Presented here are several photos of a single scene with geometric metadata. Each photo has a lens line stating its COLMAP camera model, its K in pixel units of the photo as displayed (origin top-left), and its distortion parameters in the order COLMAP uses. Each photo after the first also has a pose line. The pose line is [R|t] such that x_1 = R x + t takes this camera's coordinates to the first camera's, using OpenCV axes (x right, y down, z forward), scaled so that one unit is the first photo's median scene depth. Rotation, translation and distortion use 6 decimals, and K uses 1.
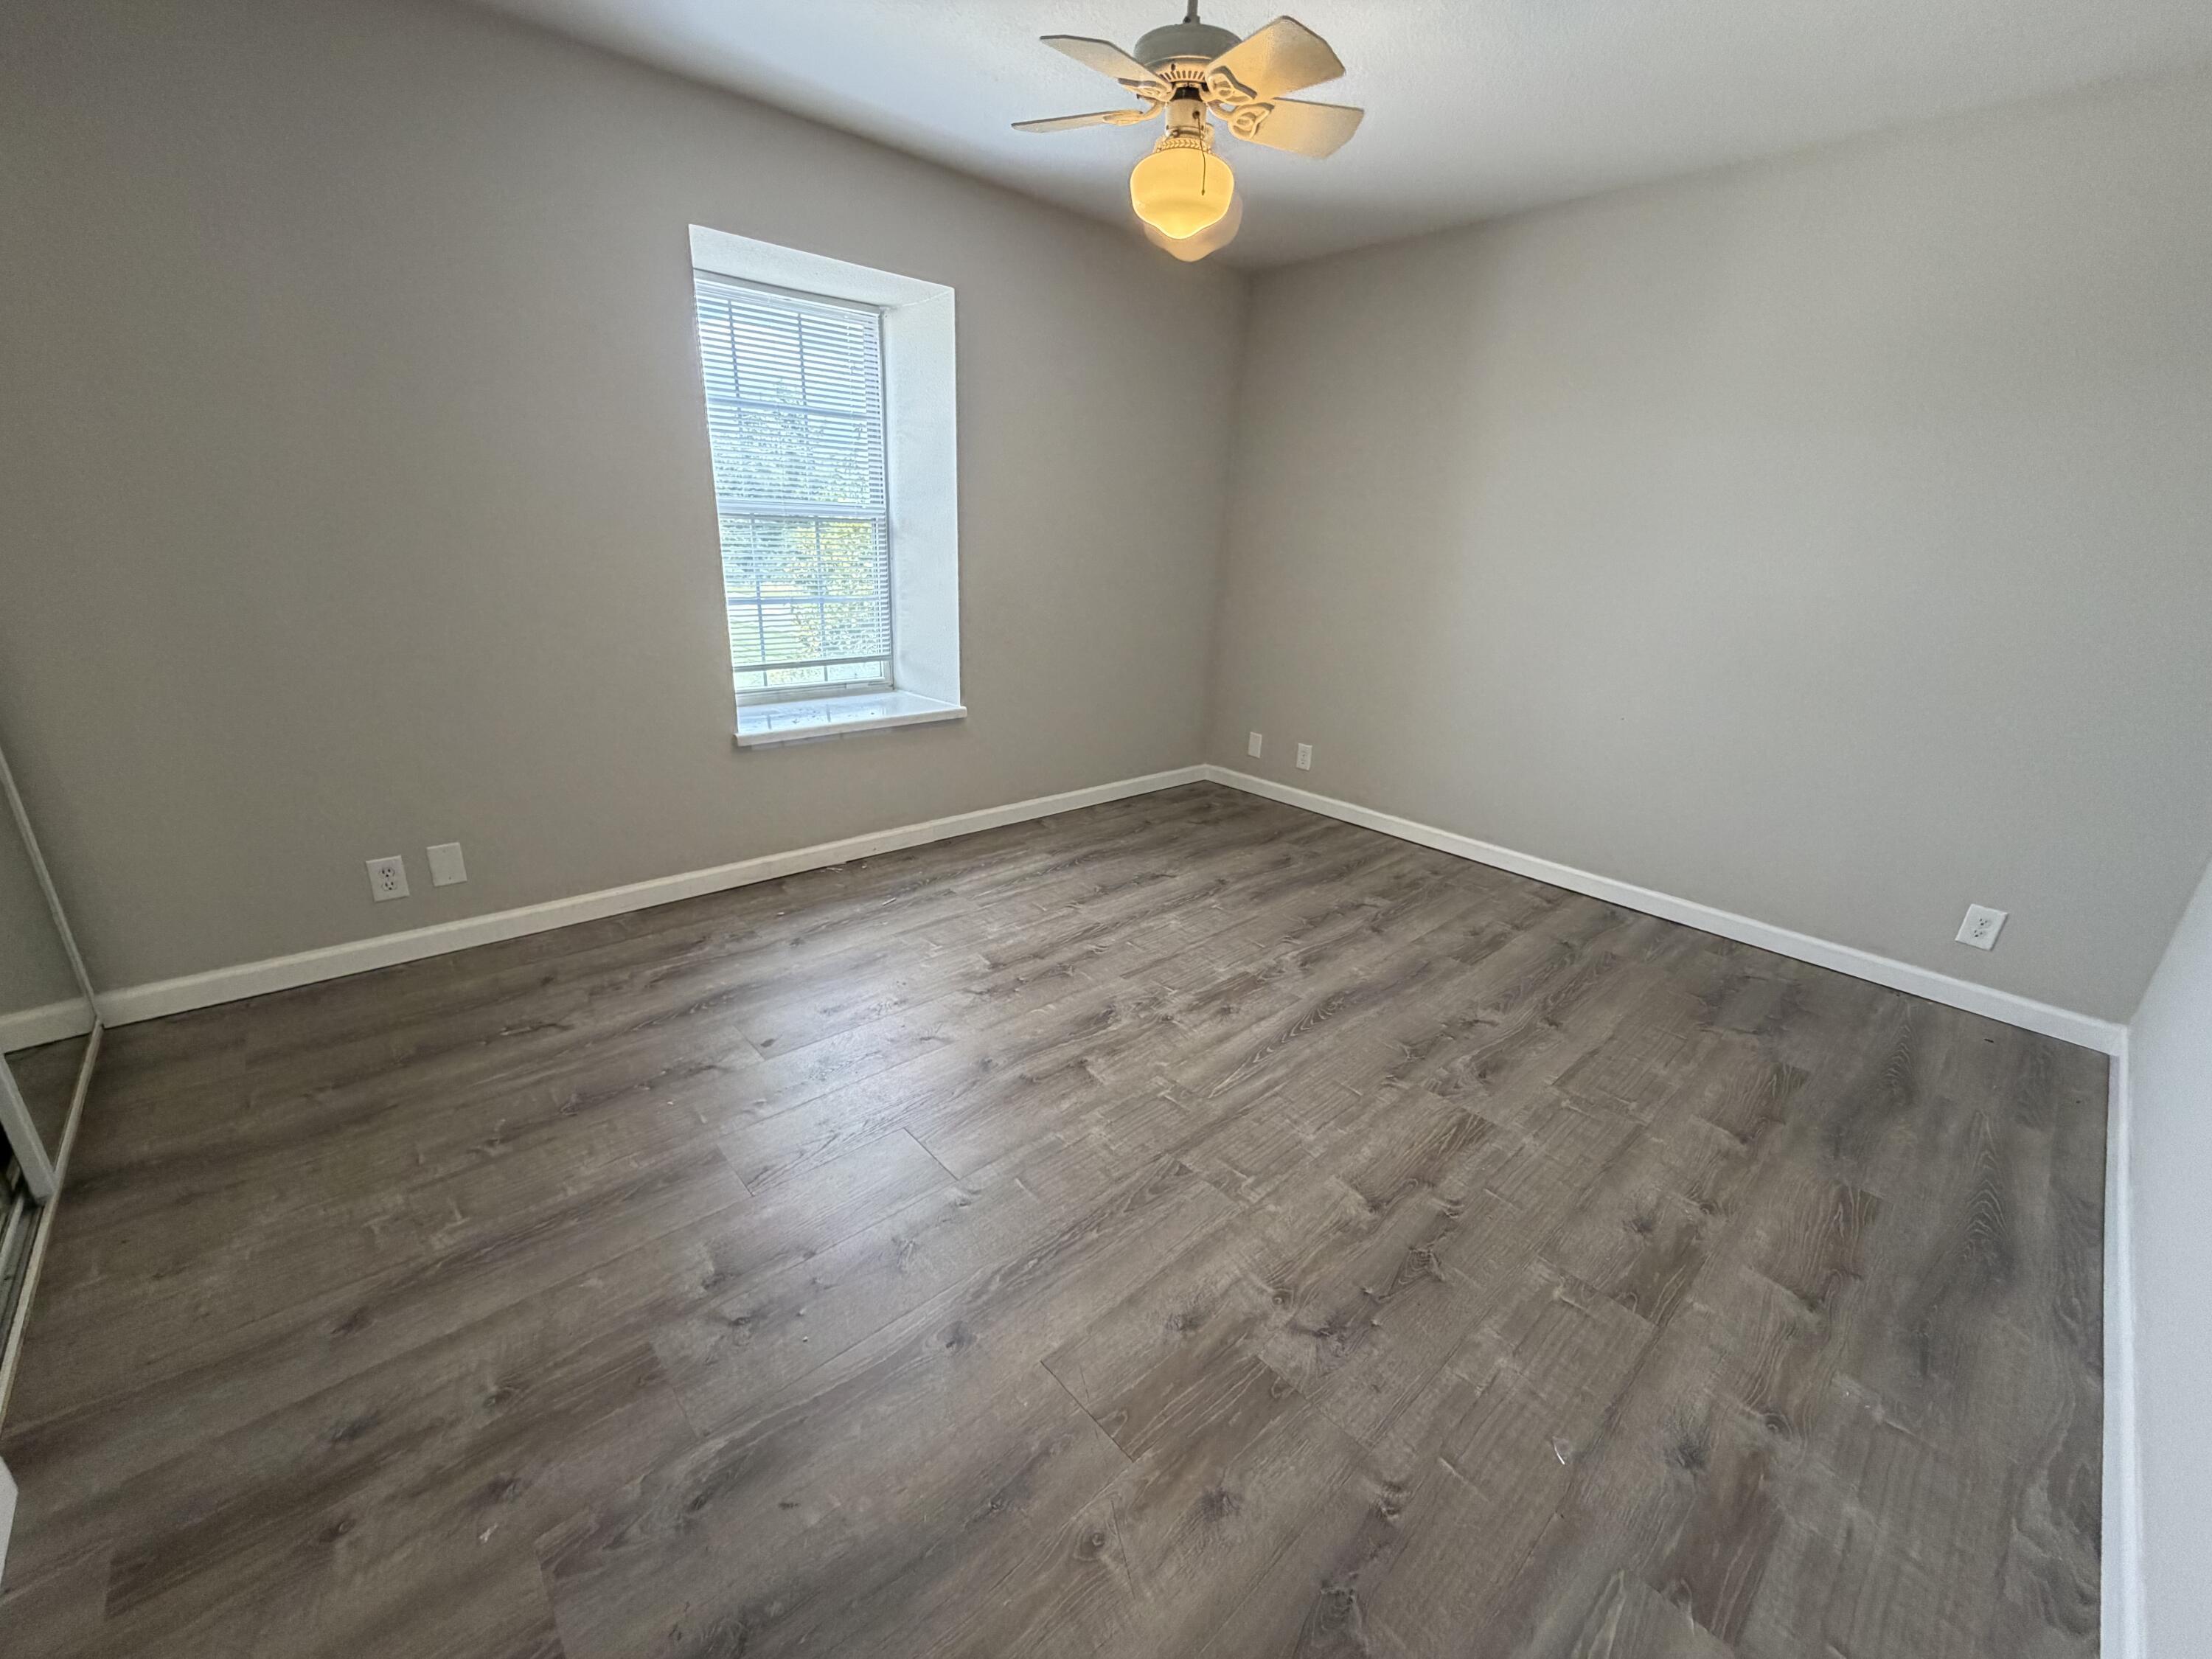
lens RADIAL K [[885.1, 0, 1100.9], [0, 885.1, 830.0], [0, 0, 1]] dist [-0.000976, 0.000590]
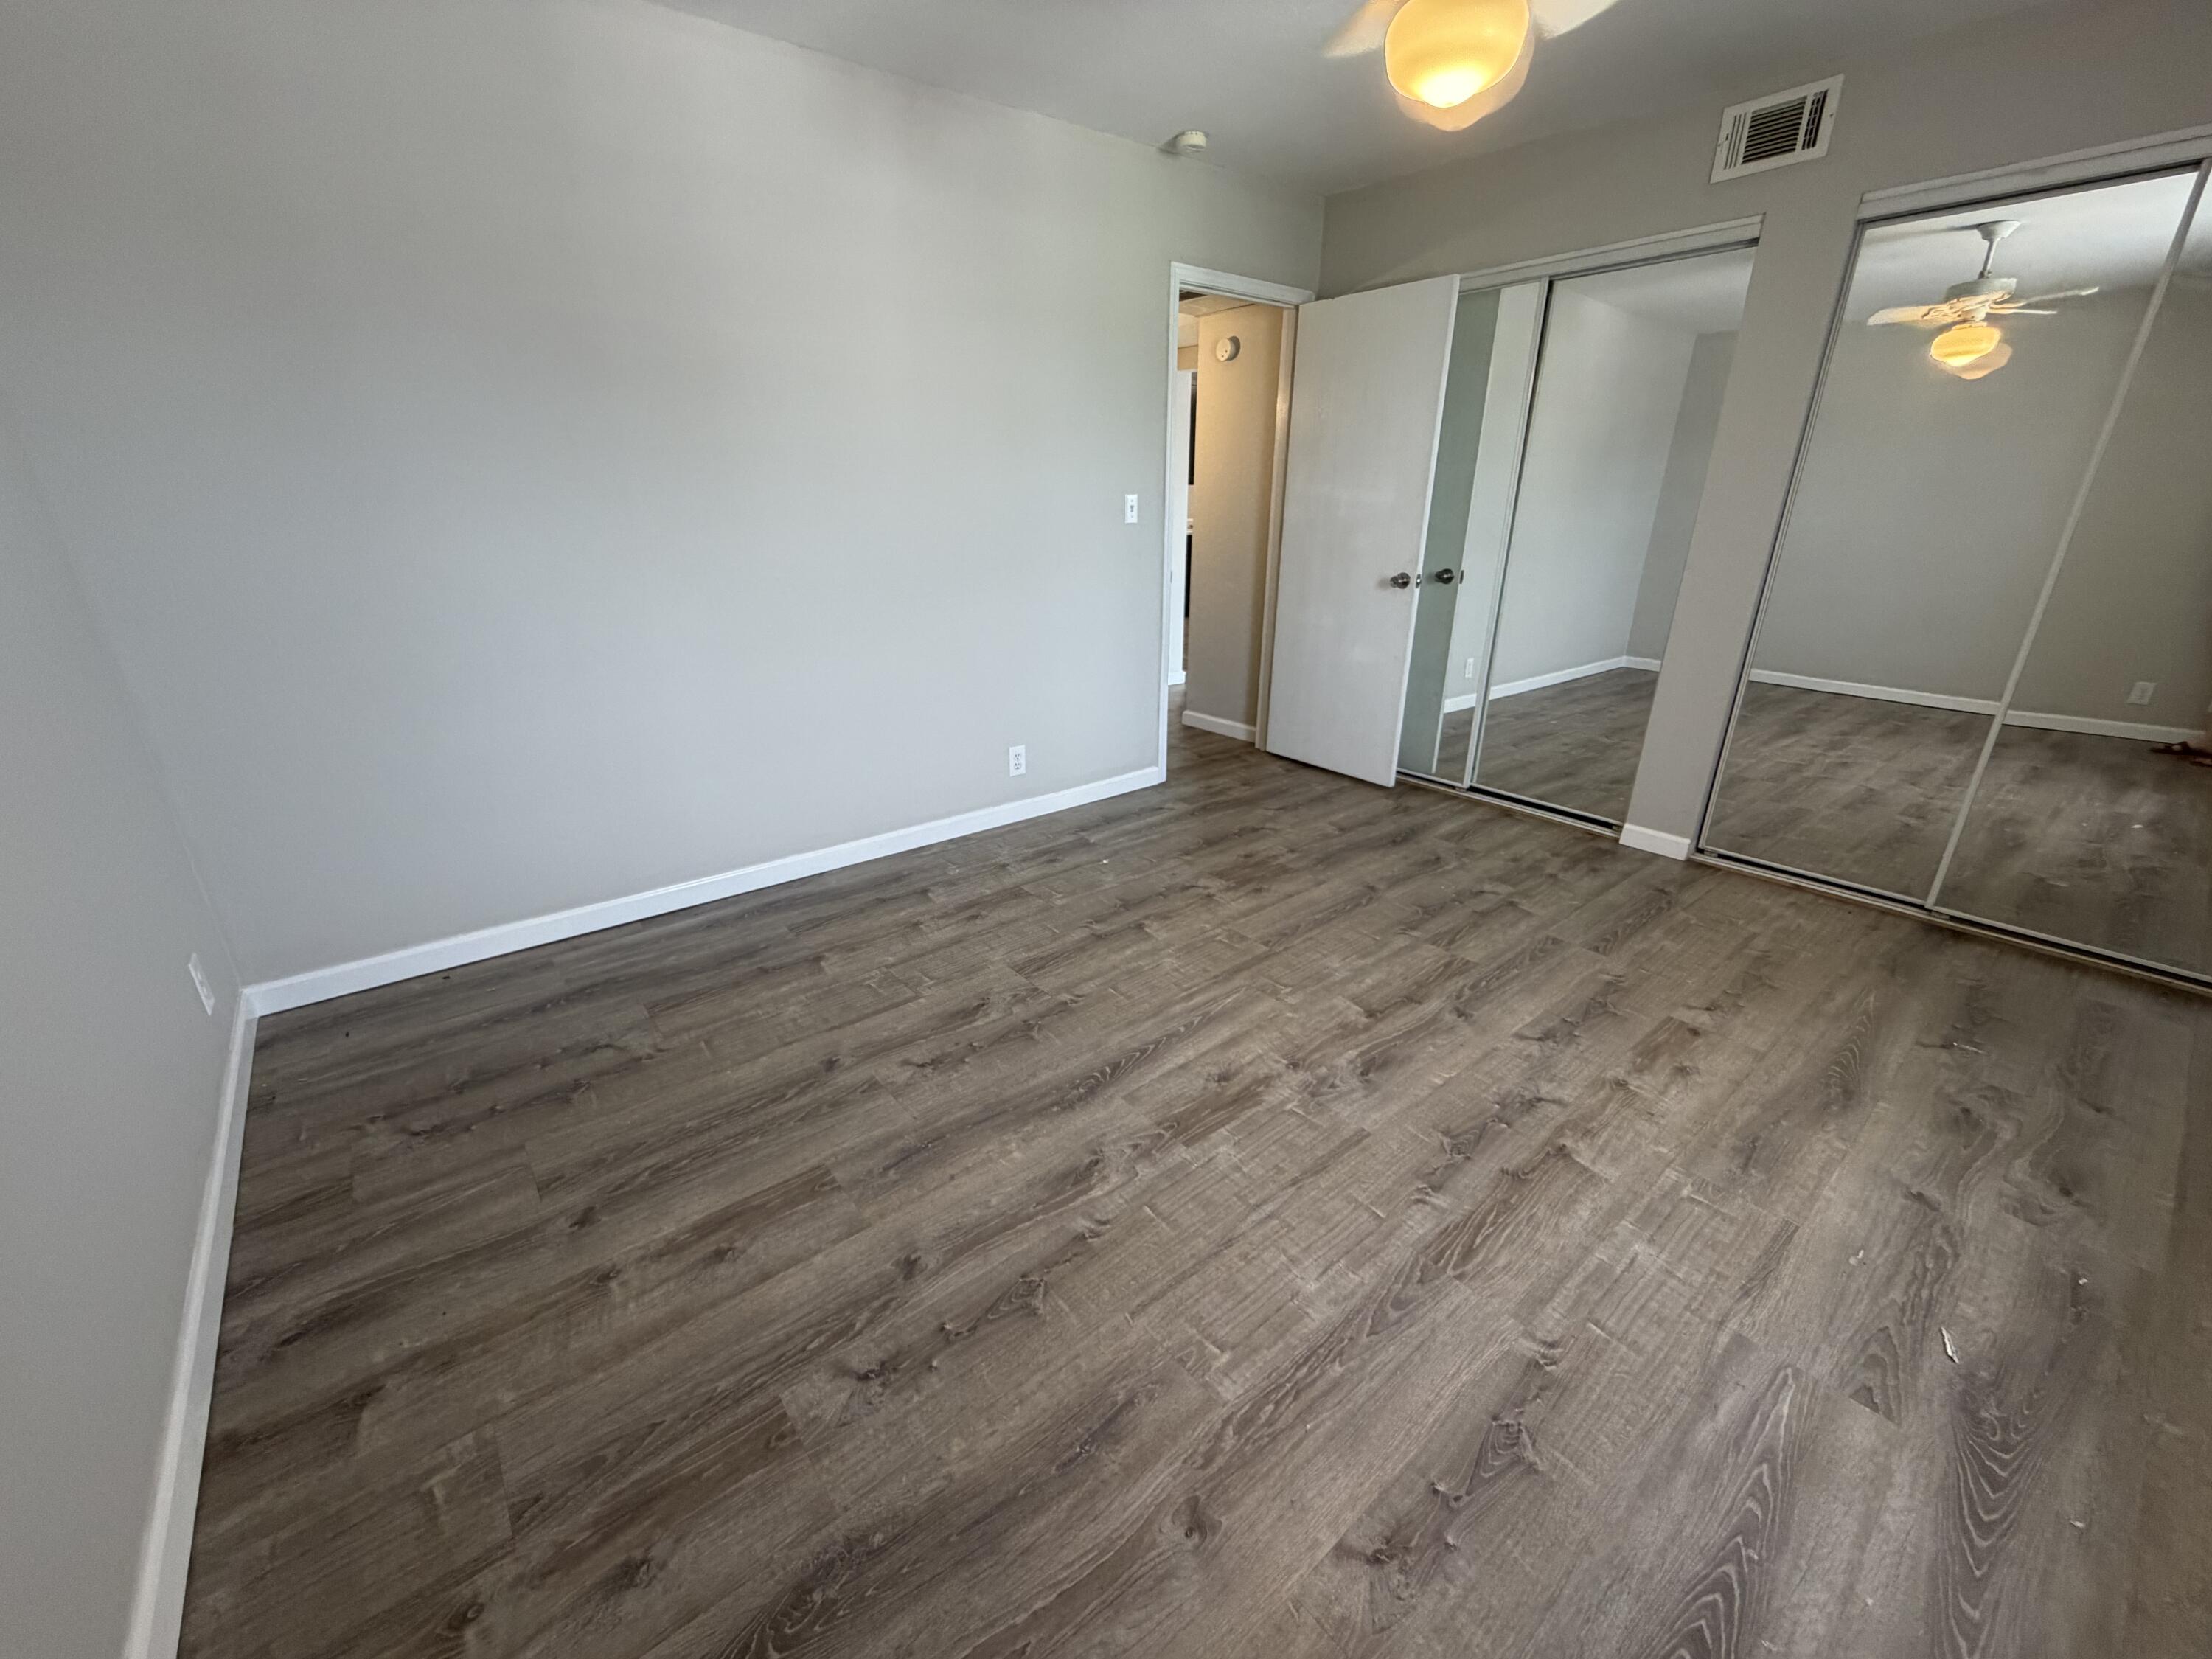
lens RADIAL K [[885.1, 0, 1100.9], [0, 885.1, 830.0], [0, 0, 1]] dist [-0.000976, 0.000590]
pose [[-0.997795, -0.059037, 0.030337, 0.255695], [-0.025767, 0.765722, 0.642655, -0.521480], [-0.061171, 0.640456, -0.765555, 1.560982]]
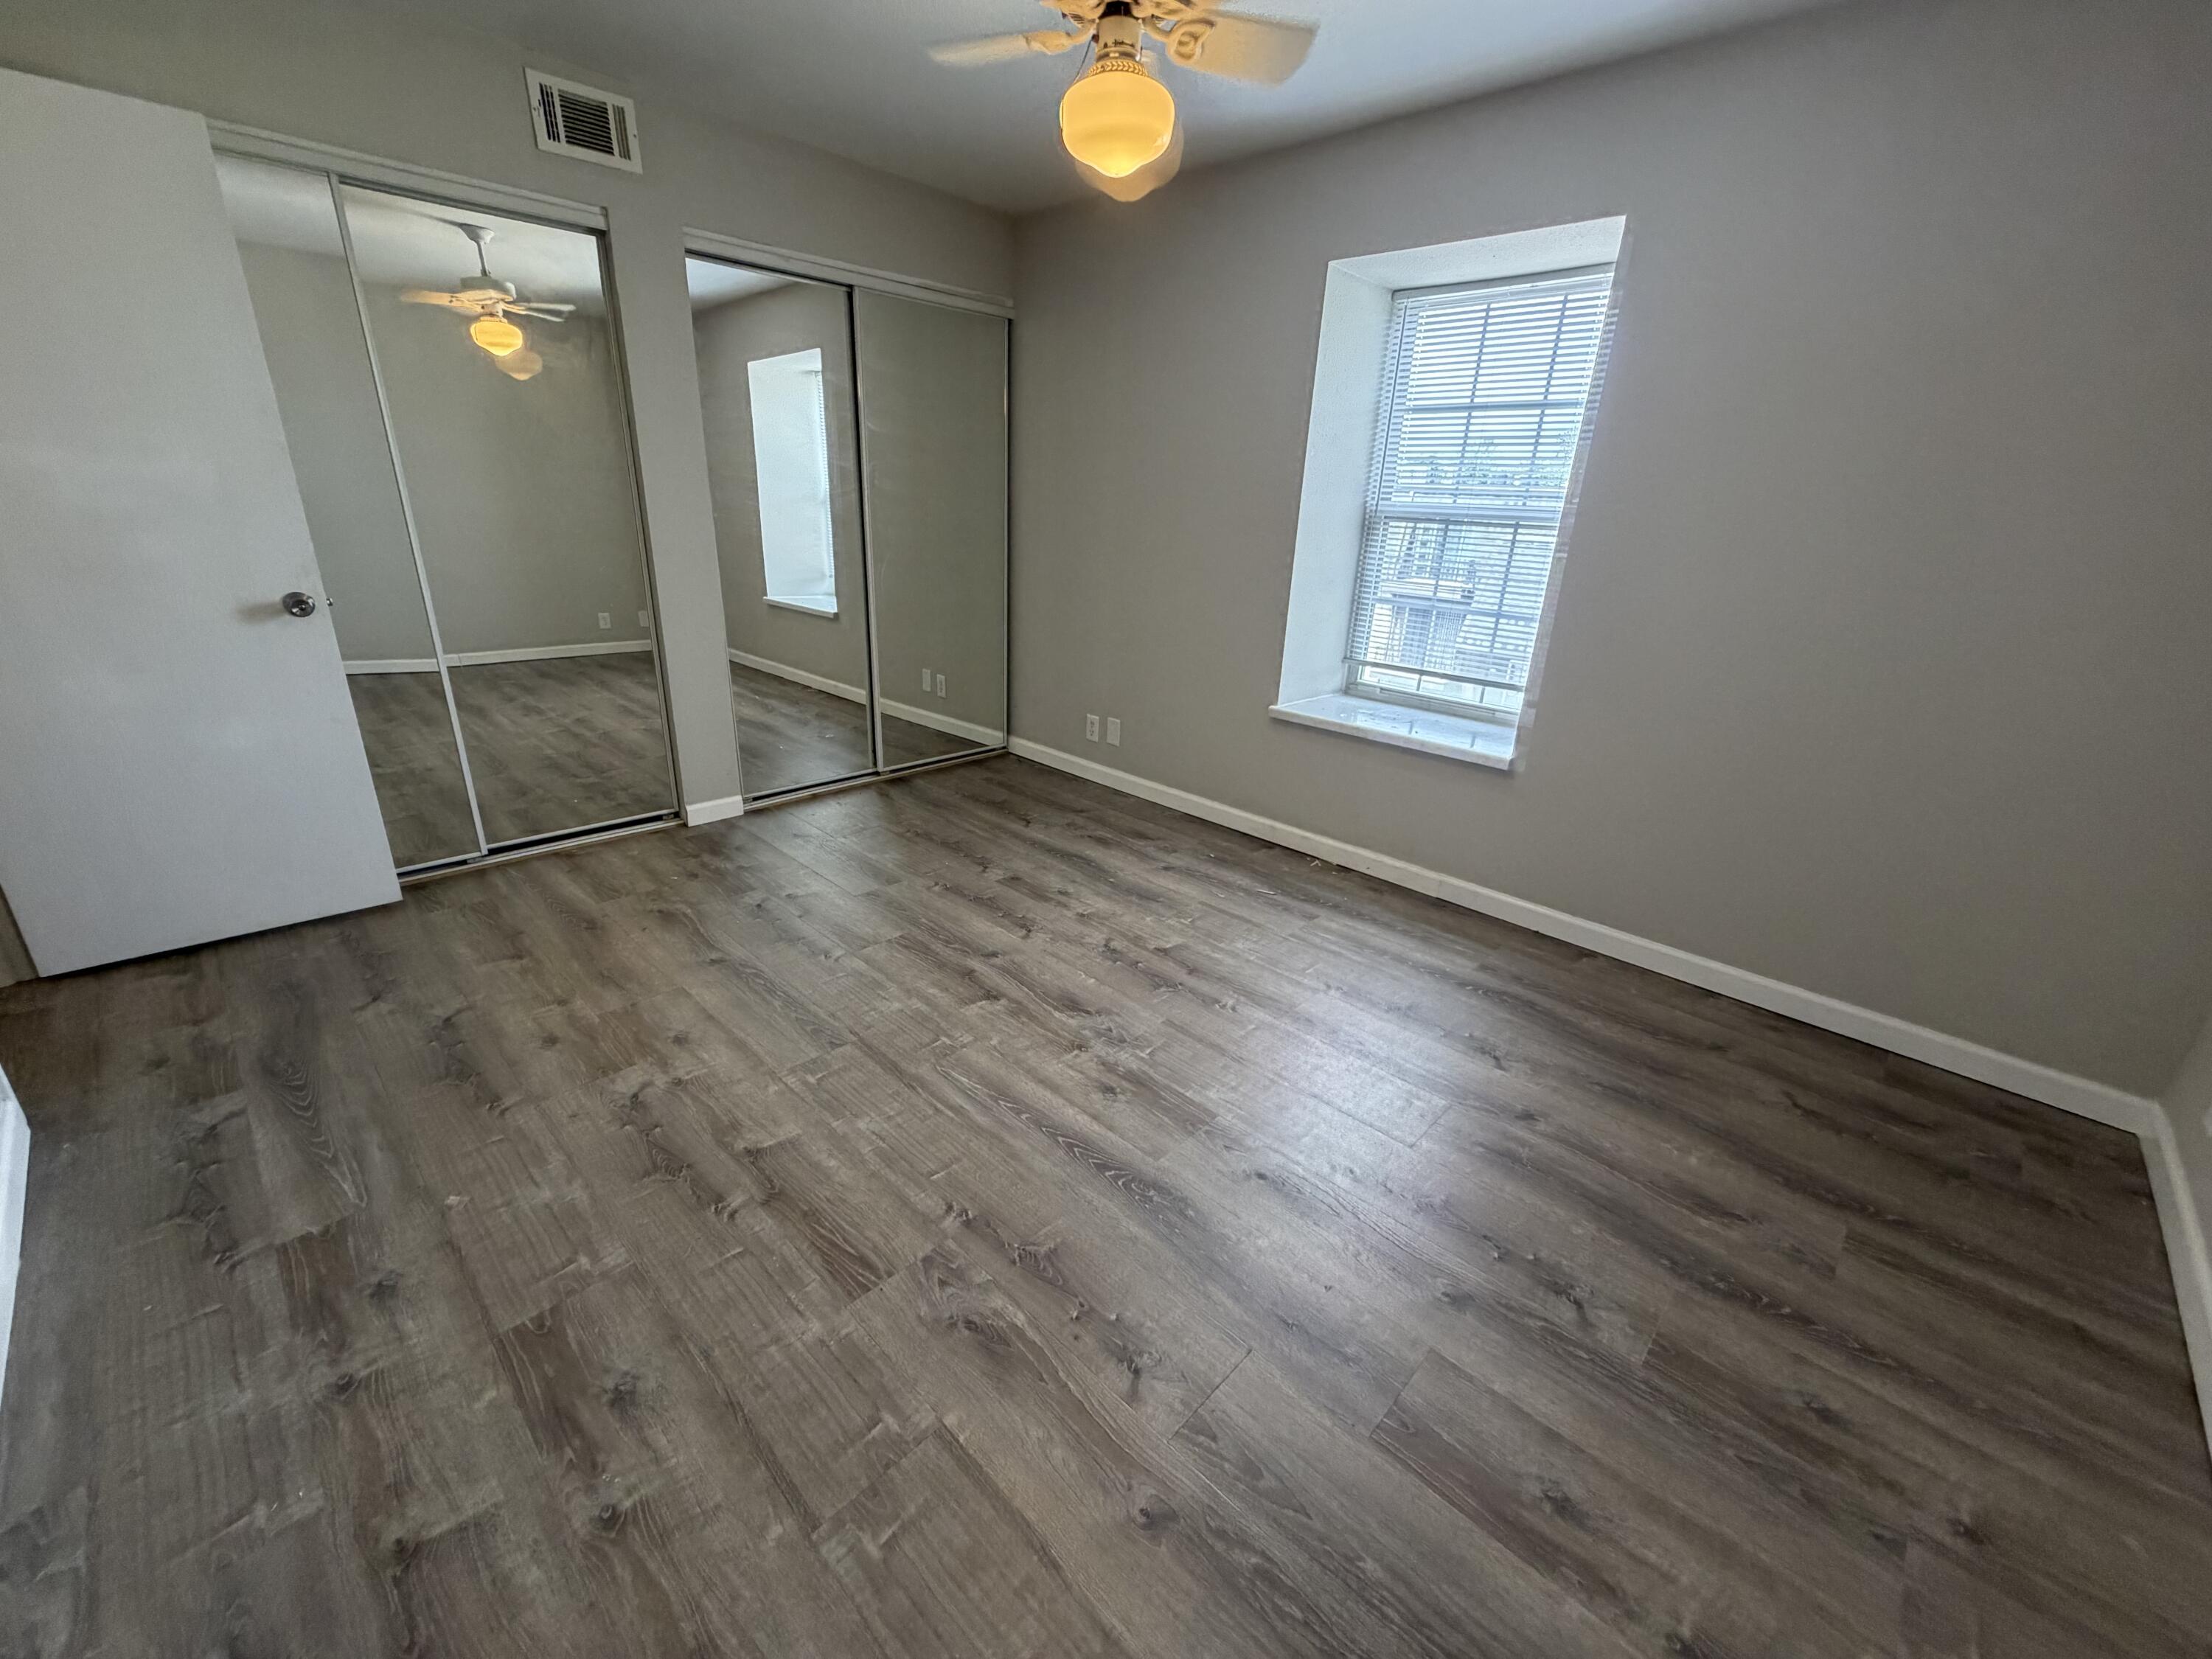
lens RADIAL K [[885.1, 0, 1100.9], [0, 885.1, 830.0], [0, 0, 1]] dist [-0.000976, 0.000590]
pose [[0.065517, 0.316479, -0.946334, 0.886222], [-0.362486, 0.891133, 0.272922, -0.246233], [0.929684, 0.325152, 0.173103, 0.808718]]
